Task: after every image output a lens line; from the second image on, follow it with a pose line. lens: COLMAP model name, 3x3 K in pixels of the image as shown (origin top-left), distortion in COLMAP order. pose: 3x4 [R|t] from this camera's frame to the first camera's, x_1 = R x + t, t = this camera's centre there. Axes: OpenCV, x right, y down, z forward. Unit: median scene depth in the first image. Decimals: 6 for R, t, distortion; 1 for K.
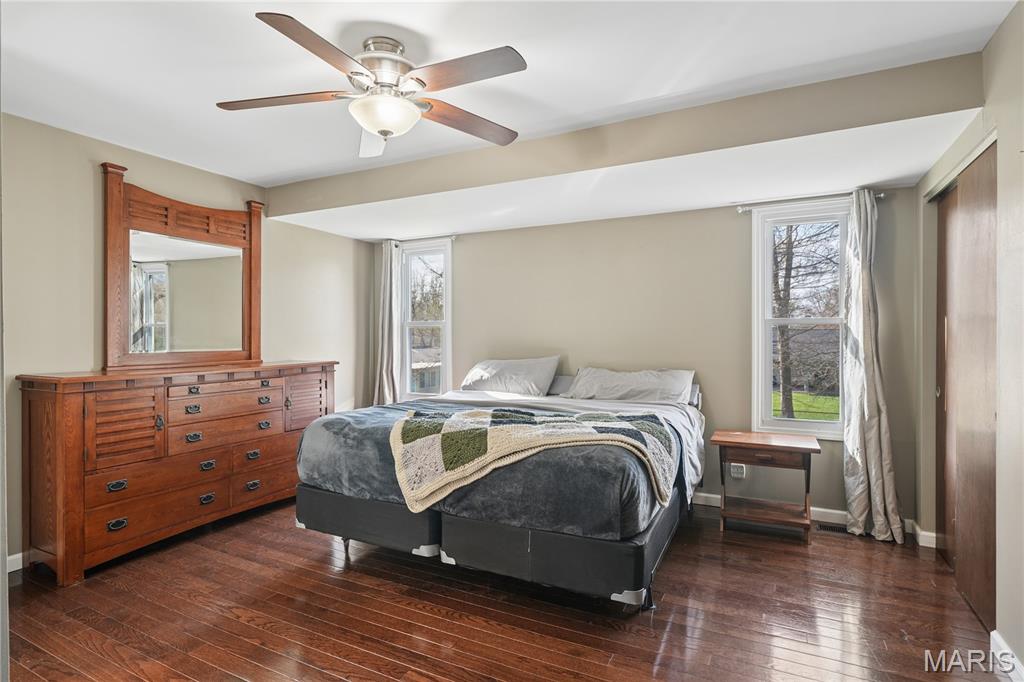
lens RADIAL K [[522.5, 0, 513.1], [0, 522.5, 323.4], [0, 0, 1]] dist [-0.001099, 0.000067]
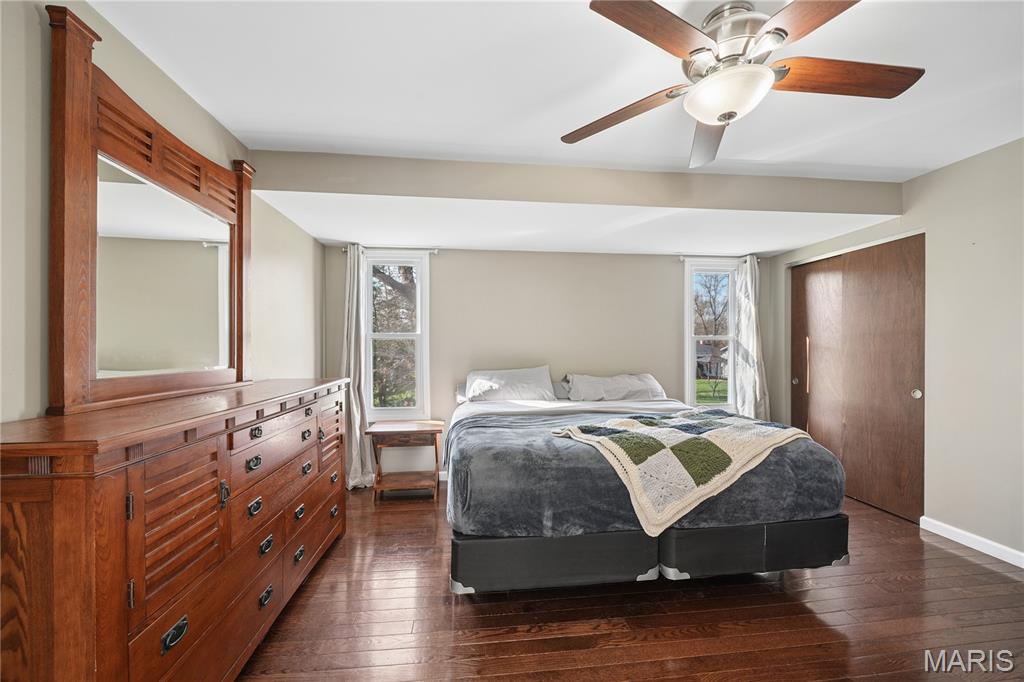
lens RADIAL K [[388.2, 0, 512.0], [0, 388.2, 341.0], [0, 0, 1]] dist [-0.007186, -0.000192]
pose [[0.837539, 0.011241, 0.546261, -0.562740], [-0.012398, 0.999922, -0.001567, 0.013417], [-0.546236, -0.005461, 0.837613, 0.407250]]
